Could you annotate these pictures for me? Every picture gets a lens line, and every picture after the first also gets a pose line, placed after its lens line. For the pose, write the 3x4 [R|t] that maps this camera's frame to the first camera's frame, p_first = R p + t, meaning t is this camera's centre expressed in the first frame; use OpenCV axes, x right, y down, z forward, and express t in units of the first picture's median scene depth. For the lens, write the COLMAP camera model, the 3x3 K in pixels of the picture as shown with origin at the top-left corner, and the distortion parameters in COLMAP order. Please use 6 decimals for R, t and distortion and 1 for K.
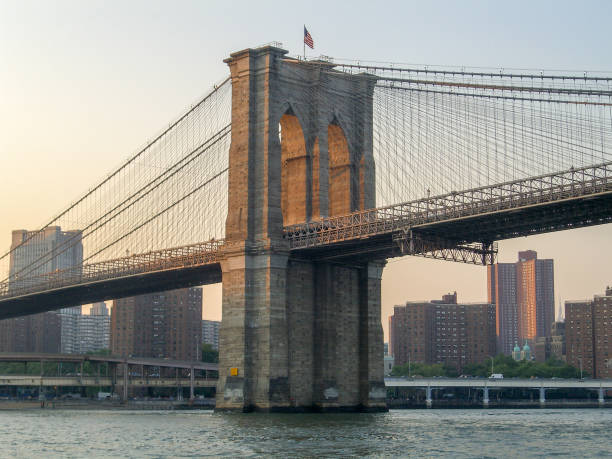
lens RADIAL K [[1187.8, 0, 306.0], [0, 1187.8, 229.5], [0, 0, 1]] dist [0.001619, 0.037937]
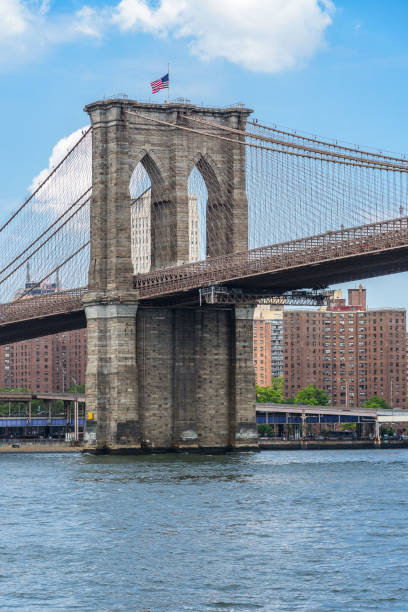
lens RADIAL K [[2210.7, 0, 204.0], [0, 2210.7, 306.0], [0, 0, 1]] dist [0.125301, 0.466009]
pose [[0.962565, -0.024787, -0.269915, 0.549172], [0.048054, 0.995641, 0.079937, -0.125065], [0.266757, -0.089916, 0.959560, -0.818332]]
